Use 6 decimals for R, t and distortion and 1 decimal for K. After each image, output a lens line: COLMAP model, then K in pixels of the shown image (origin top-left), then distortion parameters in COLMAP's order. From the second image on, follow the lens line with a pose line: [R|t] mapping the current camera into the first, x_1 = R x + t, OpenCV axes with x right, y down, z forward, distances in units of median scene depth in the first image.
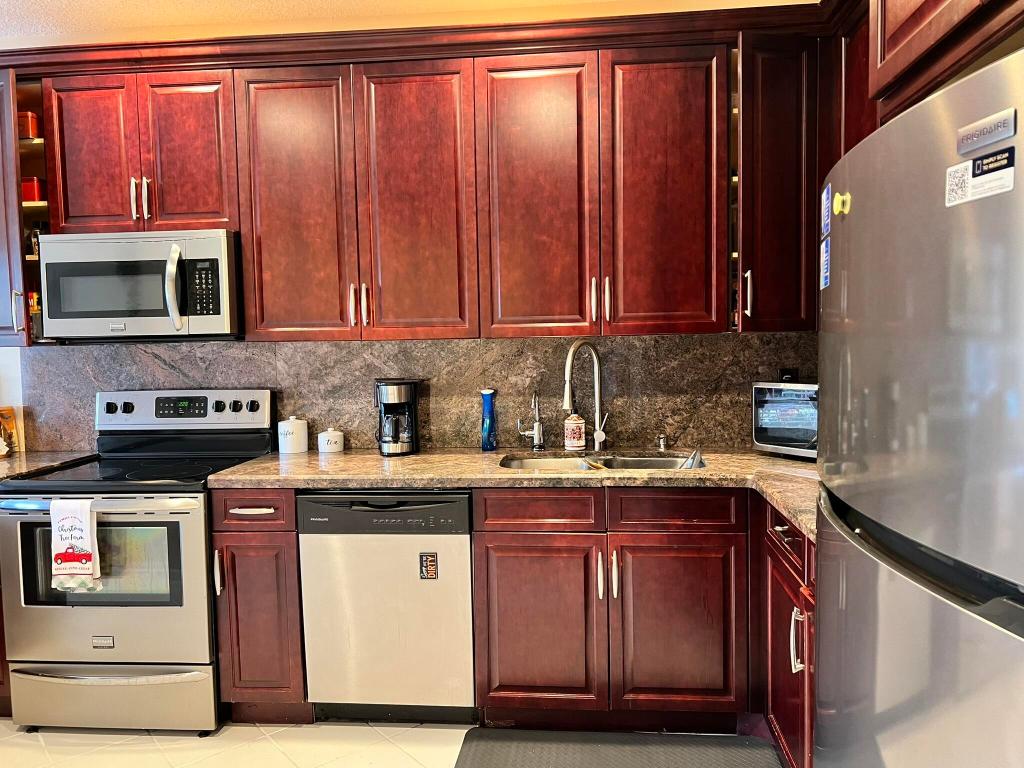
lens RADIAL K [[756.2, 0, 510.7], [0, 756.2, 378.5], [0, 0, 1]] dist [0.122253, -0.130381]
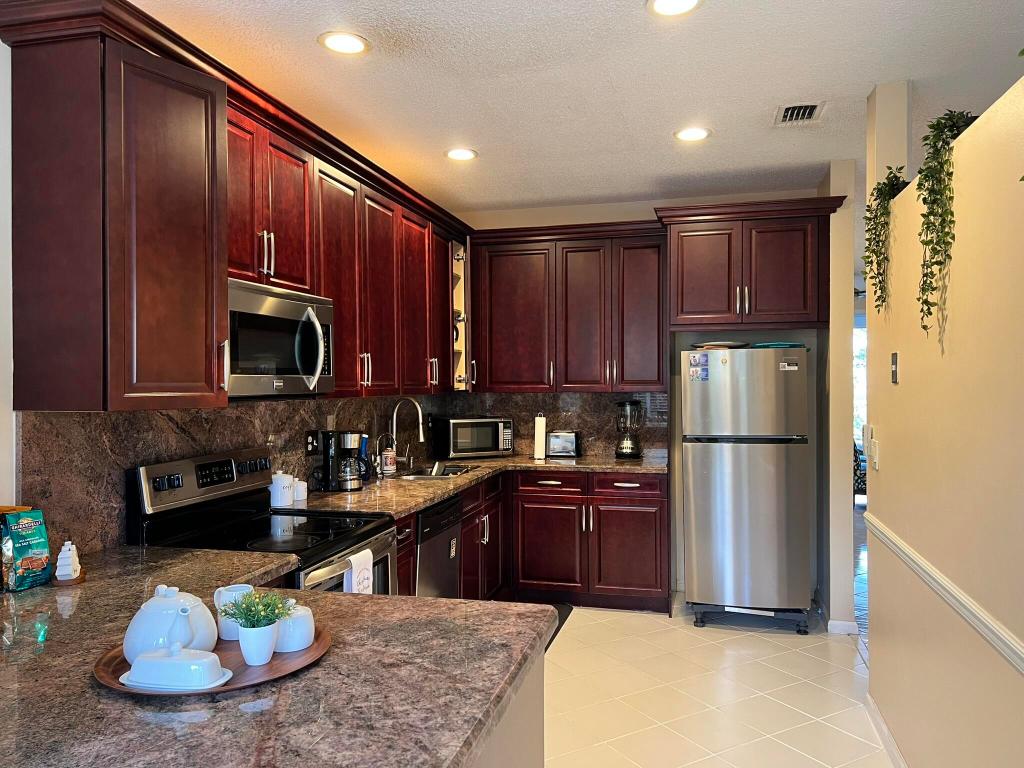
lens RADIAL K [[756.2, 0, 510.7], [0, 756.2, 378.5], [0, 0, 1]] dist [0.122253, -0.130381]
pose [[0.145763, 0.023065, 0.989051, -1.266356], [0.055120, 0.997986, -0.031397, -0.026204], [-0.987783, 0.059093, 0.144198, 0.521549]]
